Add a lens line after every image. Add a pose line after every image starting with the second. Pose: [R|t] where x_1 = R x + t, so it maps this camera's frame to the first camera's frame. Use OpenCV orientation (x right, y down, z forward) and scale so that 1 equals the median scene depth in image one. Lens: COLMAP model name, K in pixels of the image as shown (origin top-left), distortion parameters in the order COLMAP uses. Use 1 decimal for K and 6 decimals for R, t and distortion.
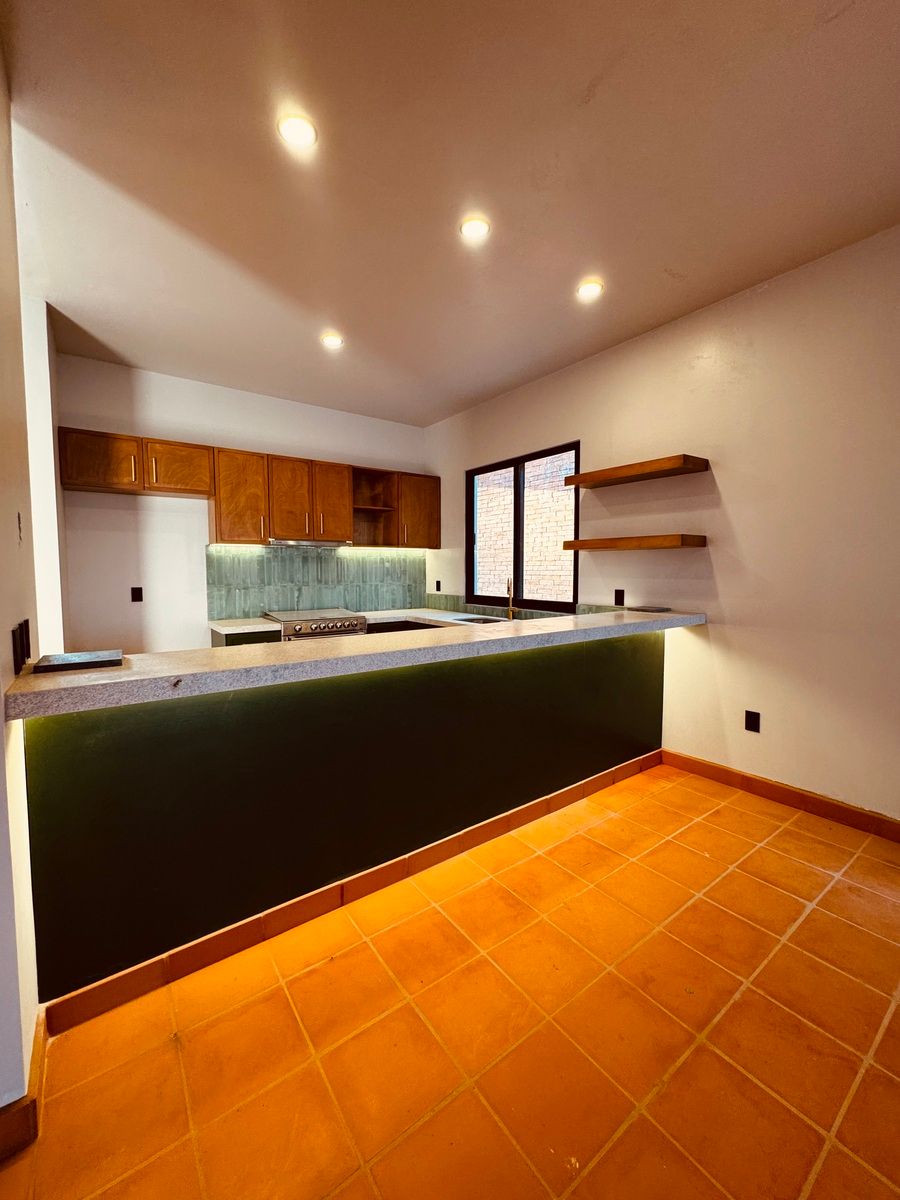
lens RADIAL K [[477.9, 0, 448.6], [0, 477.9, 599.0], [0, 0, 1]] dist [-0.006992, 0.000350]
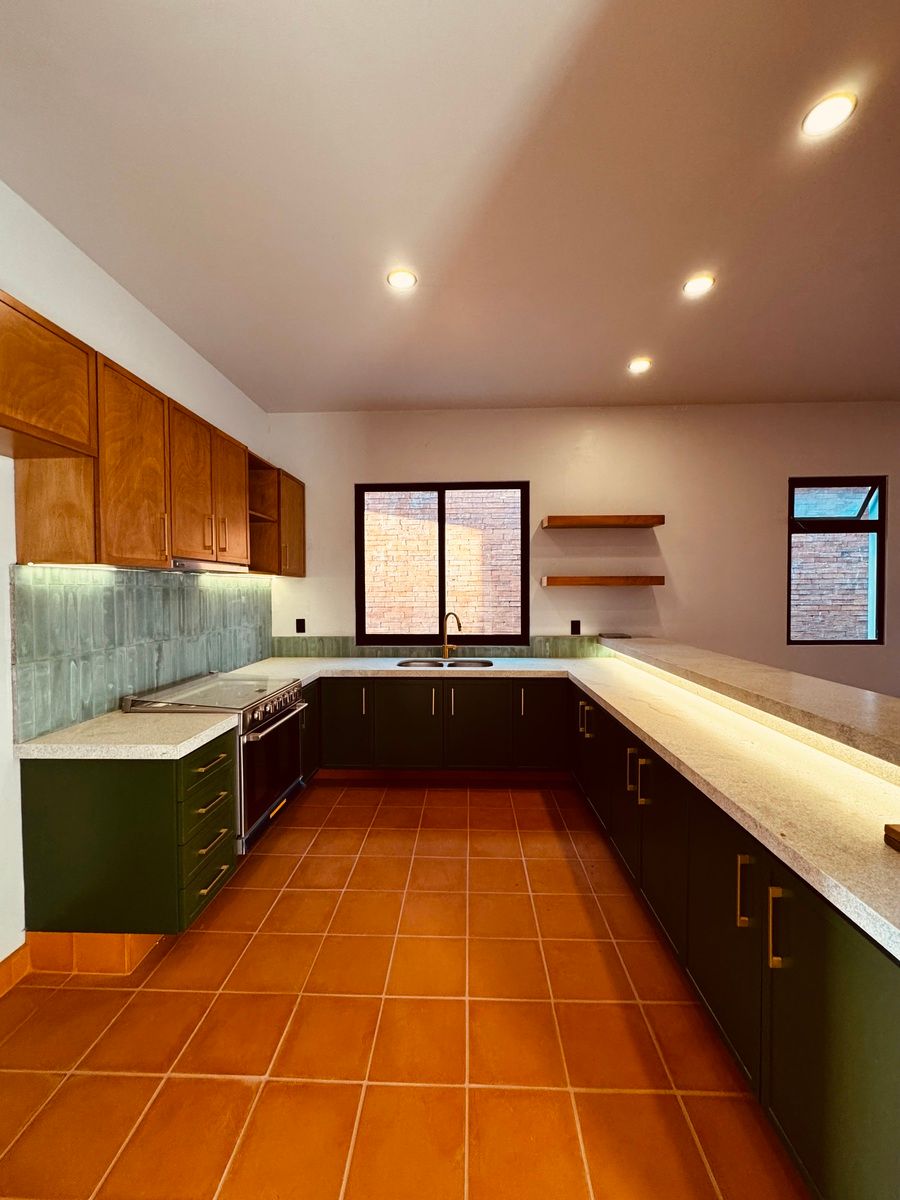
lens RADIAL K [[477.9, 0, 447.9], [0, 477.9, 595.5], [0, 0, 1]] dist [-0.006992, 0.000350]
pose [[0.624512, -0.012296, 0.780919, -0.543744], [0.054332, 0.998138, -0.027734, -0.048476], [-0.779123, 0.059749, 0.624017, 0.400438]]
